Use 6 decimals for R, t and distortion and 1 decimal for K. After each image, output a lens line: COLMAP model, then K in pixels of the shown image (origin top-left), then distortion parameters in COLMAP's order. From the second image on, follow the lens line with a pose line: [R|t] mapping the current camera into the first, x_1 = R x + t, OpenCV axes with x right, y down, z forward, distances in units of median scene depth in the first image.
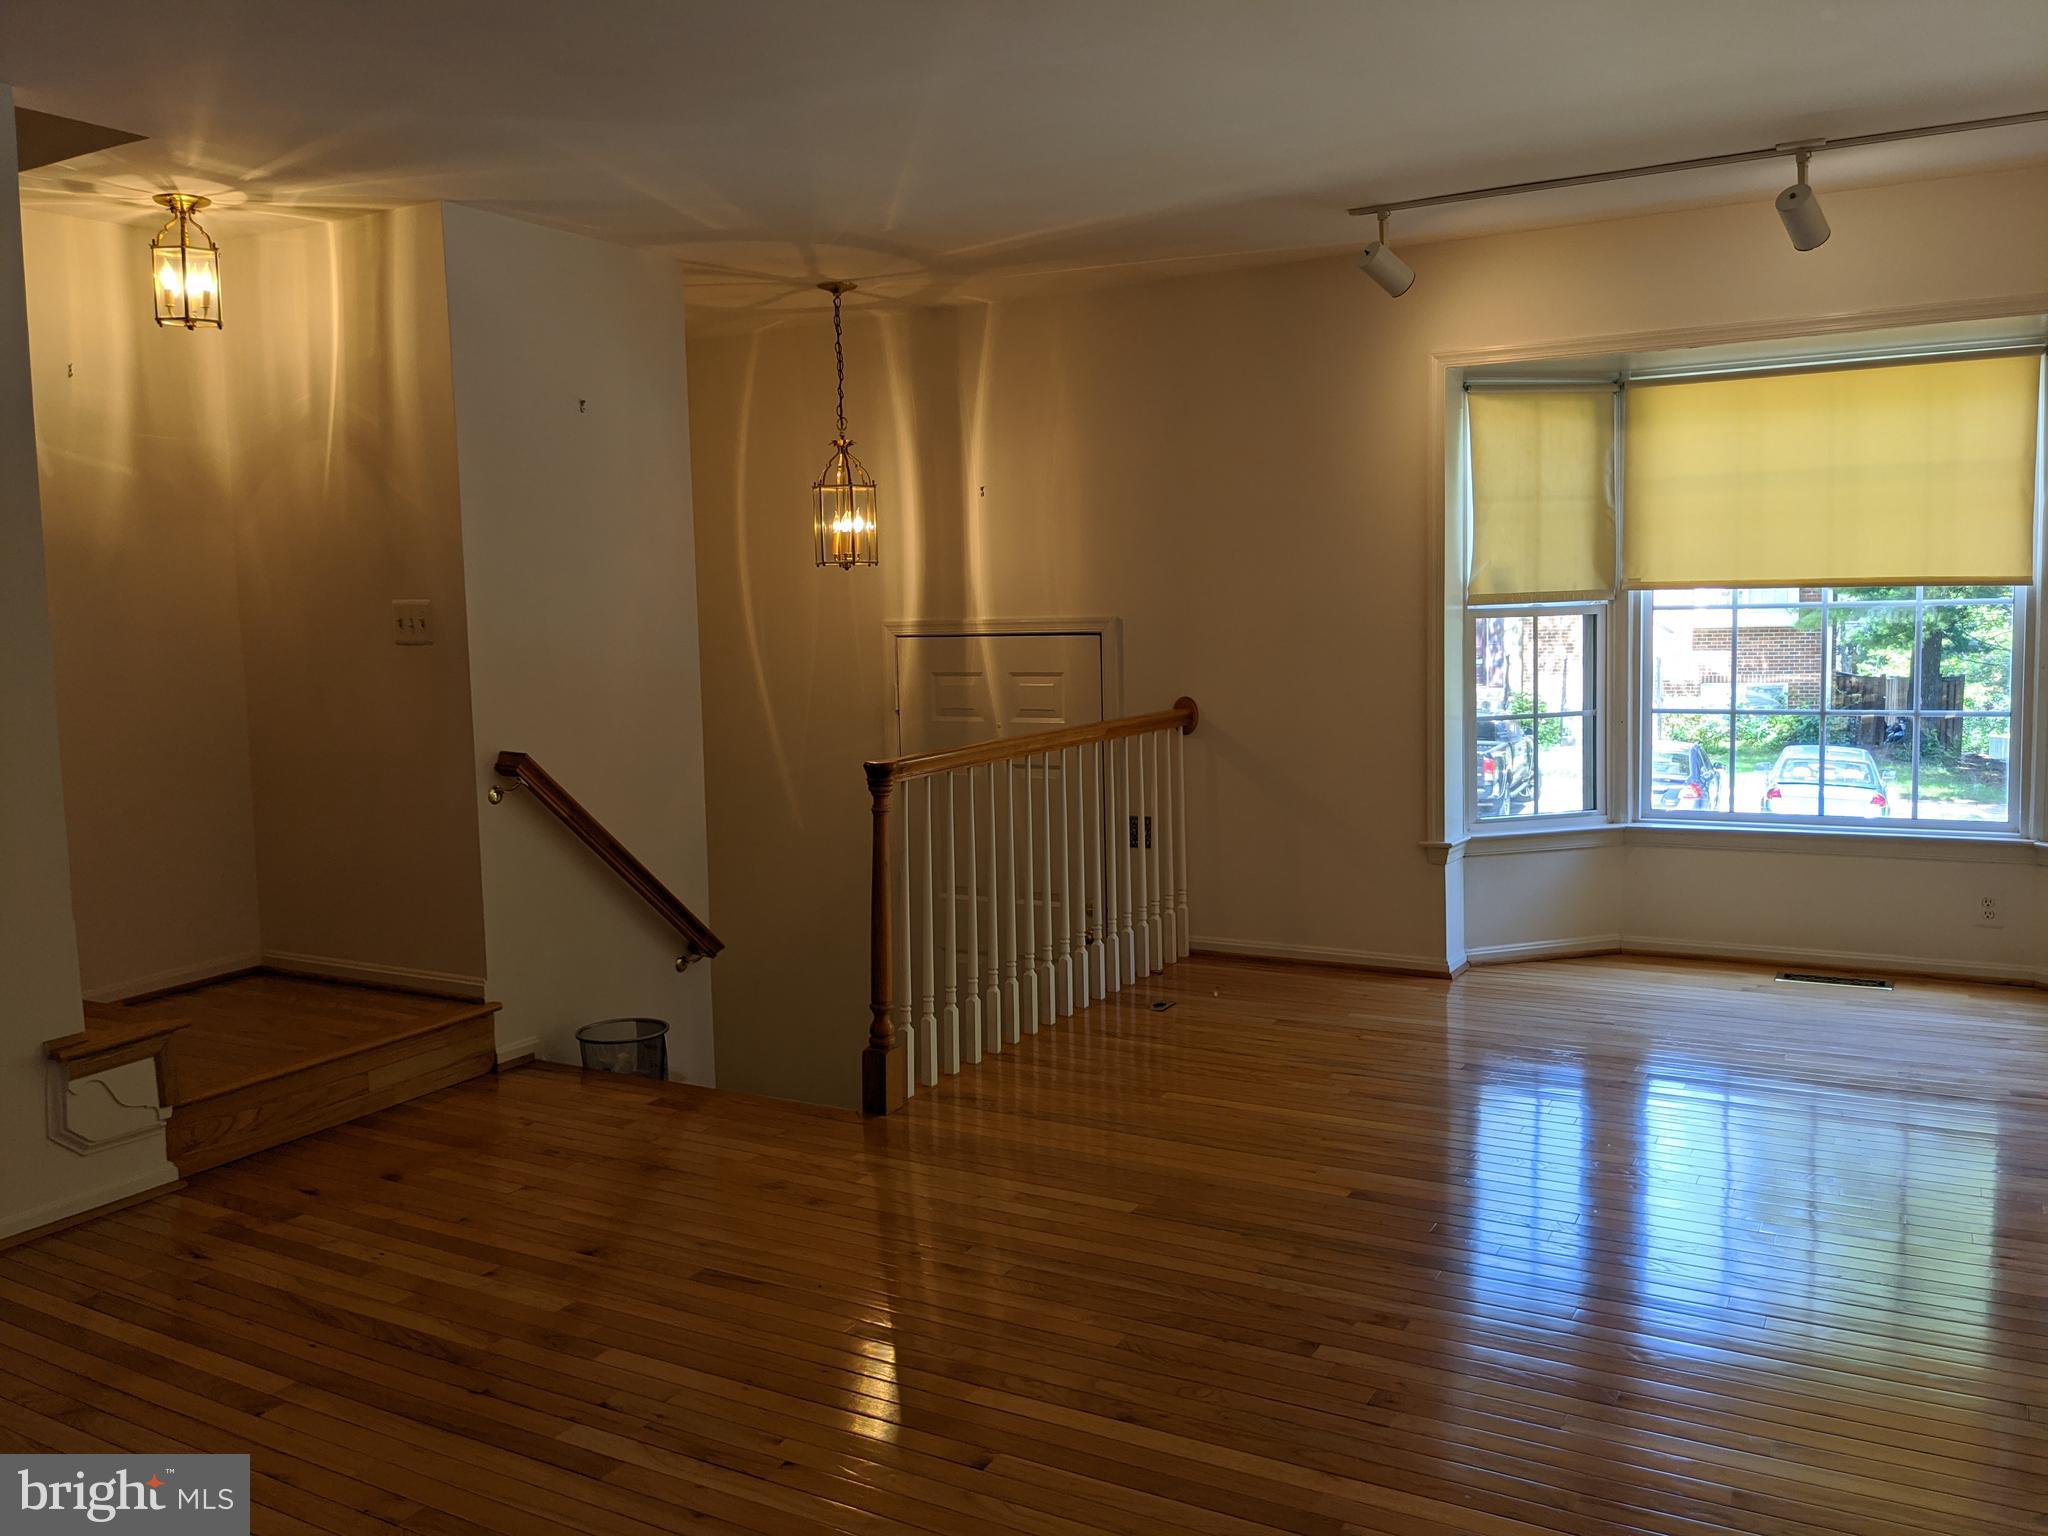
lens RADIAL K [[1615.3, 0, 1022.1], [0, 1615.3, 758.0], [0, 0, 1]] dist [-0.015398, -0.004616]
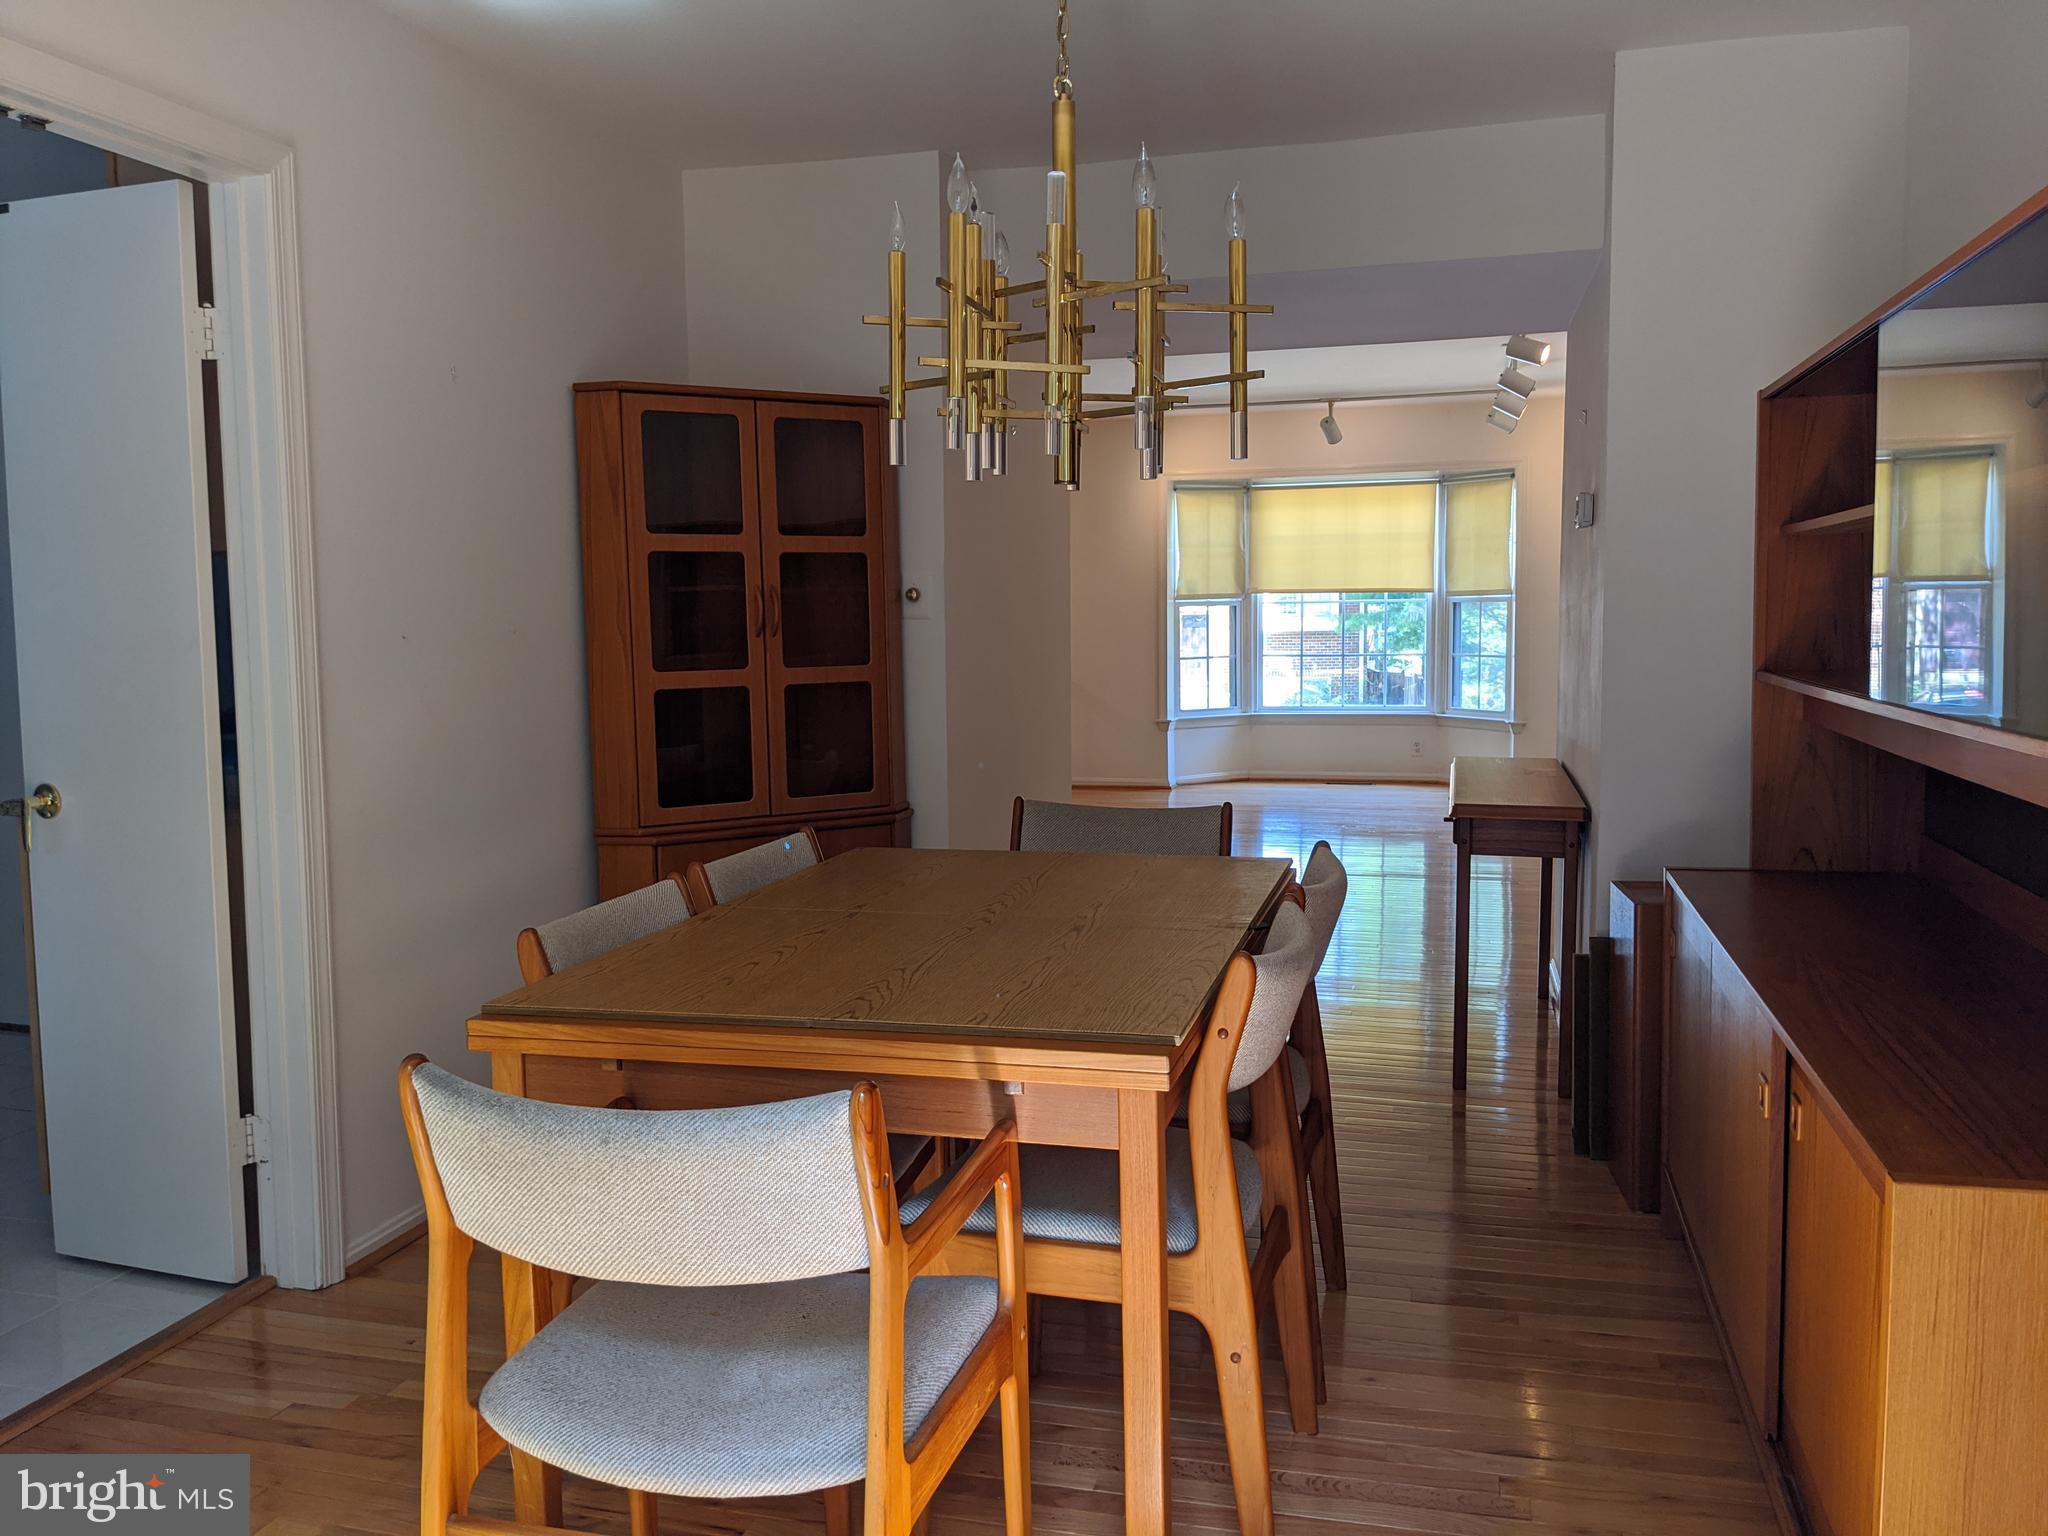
lens RADIAL K [[1623.3, 0, 1031.1], [0, 1623.3, 774.4], [0, 0, 1]] dist [0.067632, -0.120978]
pose [[0.966173, -0.014239, 0.257501, -0.406399], [0.013010, 0.999894, 0.006475, 0.102733], [-0.257566, -0.002906, 0.966256, -0.867716]]
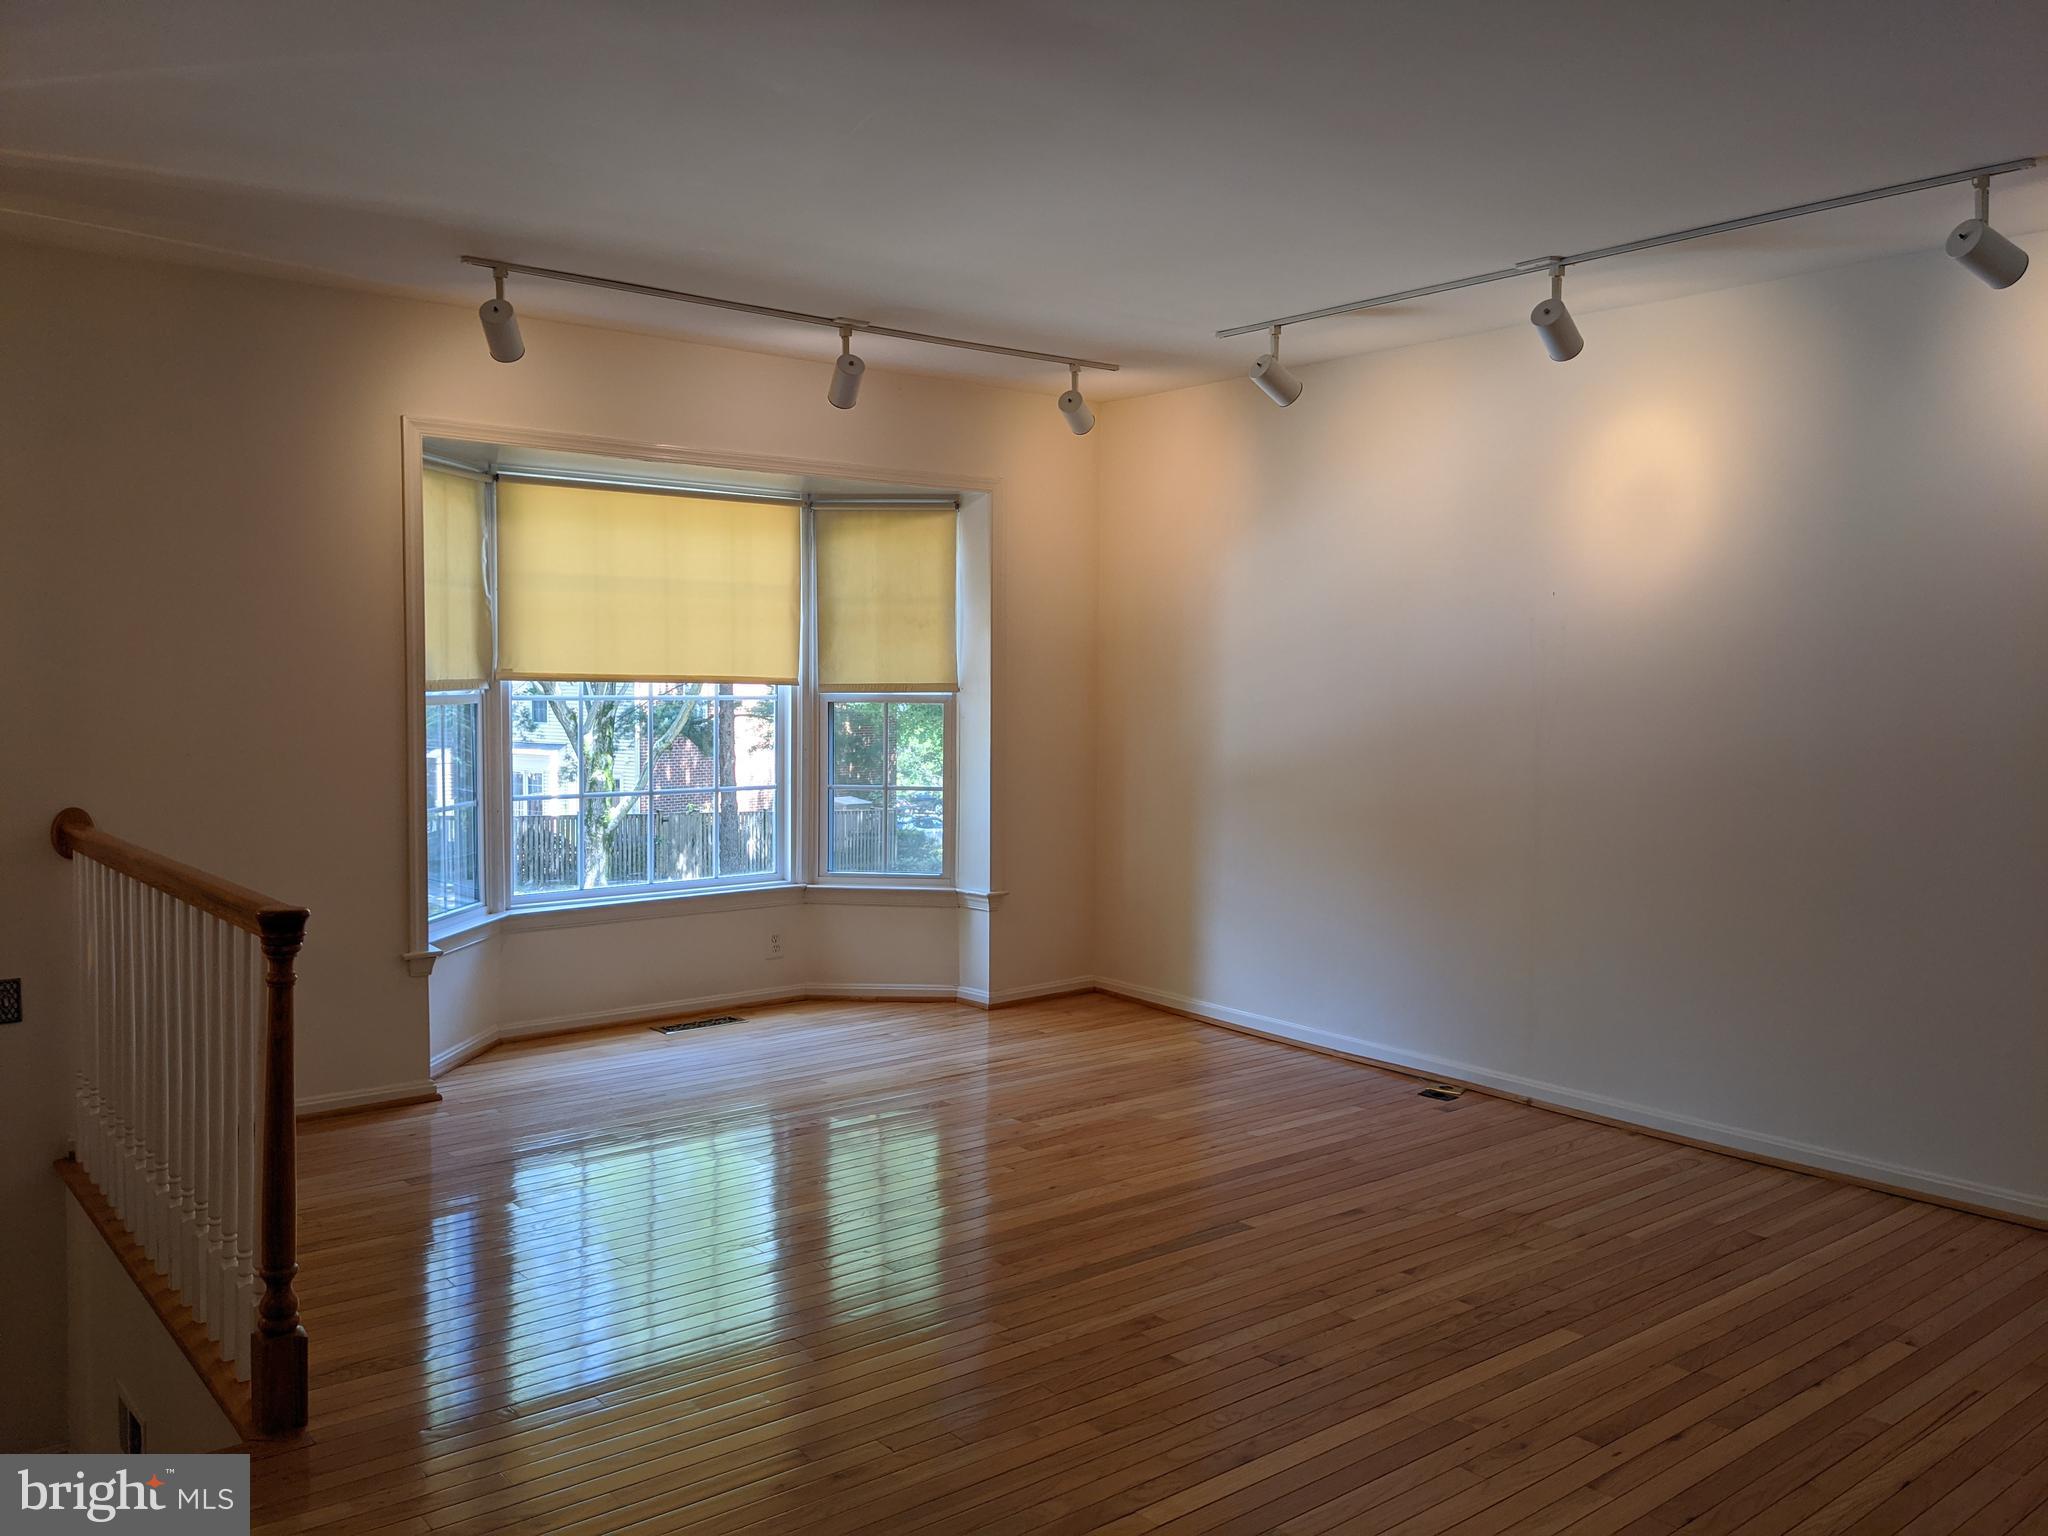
lens RADIAL K [[1623.3, 0, 1031.1], [0, 1623.3, 774.4], [0, 0, 1]] dist [0.067632, -0.120978]
pose [[0.358019, -0.029306, 0.933254, -0.468683], [0.069763, 0.997553, 0.004563, -0.027525], [-0.931105, 0.063473, 0.359187, 0.336206]]
